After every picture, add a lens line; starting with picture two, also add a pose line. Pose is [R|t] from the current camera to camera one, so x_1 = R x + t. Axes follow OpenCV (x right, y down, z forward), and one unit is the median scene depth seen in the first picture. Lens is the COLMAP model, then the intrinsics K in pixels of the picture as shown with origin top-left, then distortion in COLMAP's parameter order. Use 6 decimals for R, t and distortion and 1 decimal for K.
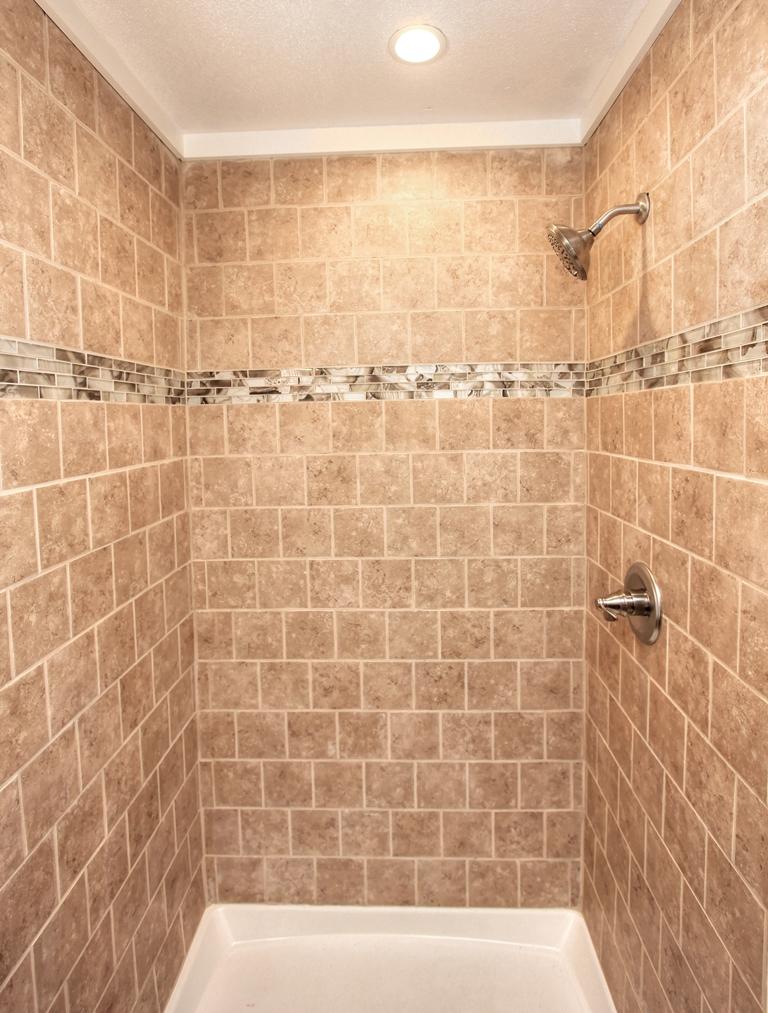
lens RADIAL K [[528.5, 0, 388.9], [0, 528.5, 443.2], [0, 0, 1]] dist [-0.015000, -0.001961]
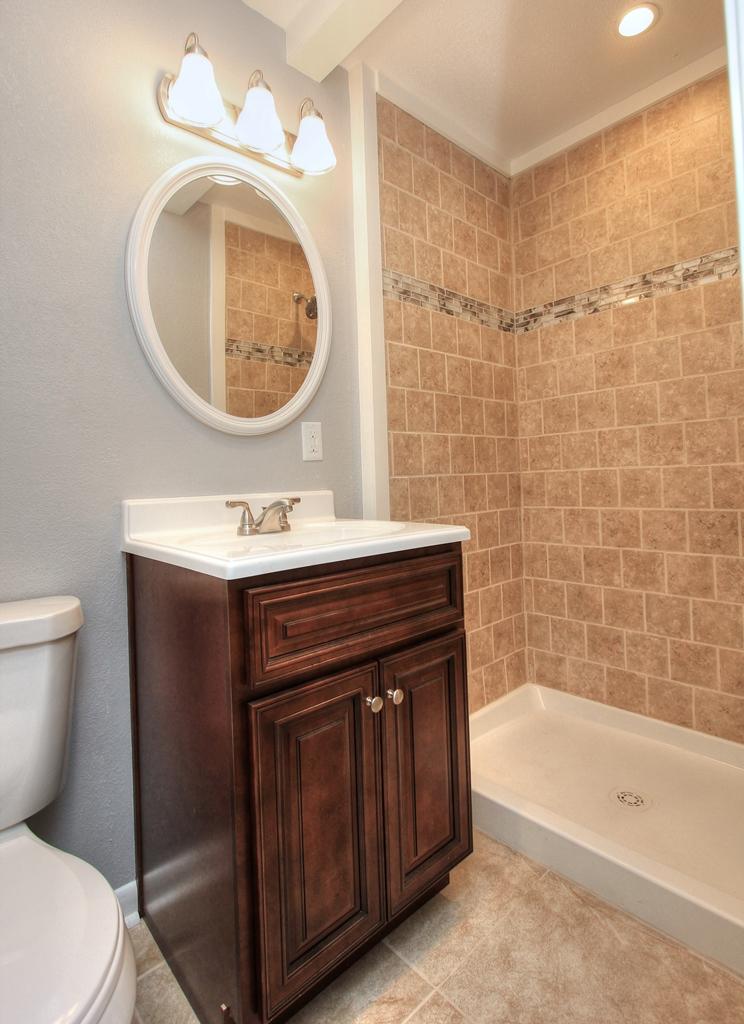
lens RADIAL K [[513.3, 0, 375.0], [0, 513.3, 470.0], [0, 0, 1]] dist [-0.013655, -0.000565]
pose [[0.701616, -0.018174, -0.712324, 0.382272], [-0.012960, 0.999184, -0.038258, 0.384621], [0.712438, 0.036074, 0.700808, -0.314609]]
